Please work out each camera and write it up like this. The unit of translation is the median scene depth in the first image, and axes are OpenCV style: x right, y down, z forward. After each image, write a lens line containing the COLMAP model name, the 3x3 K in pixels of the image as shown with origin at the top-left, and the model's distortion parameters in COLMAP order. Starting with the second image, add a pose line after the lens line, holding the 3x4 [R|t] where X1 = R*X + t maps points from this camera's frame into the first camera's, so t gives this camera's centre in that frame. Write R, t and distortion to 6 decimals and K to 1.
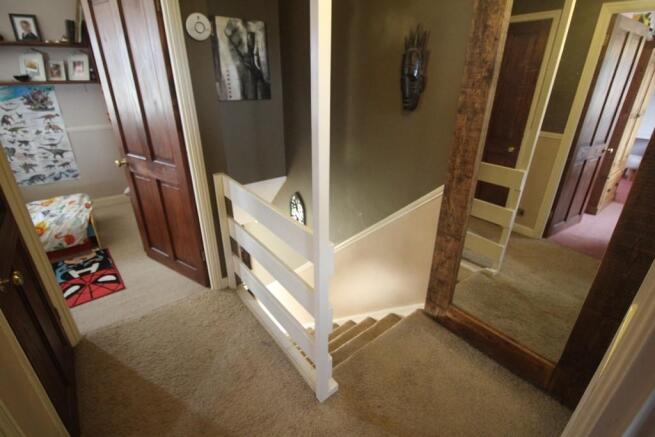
lens RADIAL K [[305.9, 0, 326.1], [0, 305.9, 218.6], [0, 0, 1]] dist [-0.012814, -0.007301]
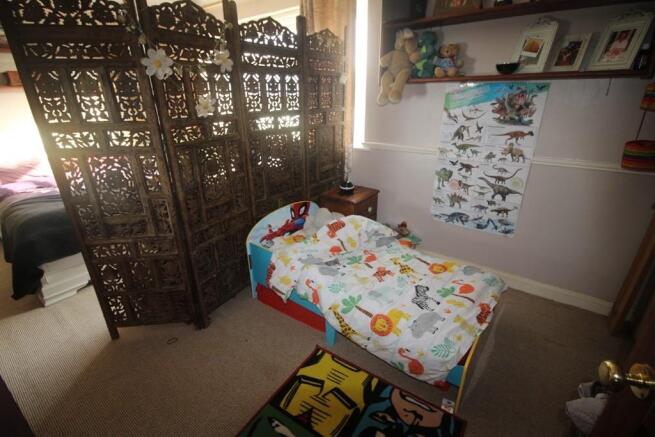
lens RADIAL K [[305.9, 0, 326.0], [0, 305.9, 221.4], [0, 0, 1]] dist [-0.012814, -0.007301]
pose [[0.254428, 0.347490, -0.902506, -0.418479], [-0.387068, 0.891799, 0.234248, -0.181814], [0.886253, 0.289732, 0.361401, 0.498665]]
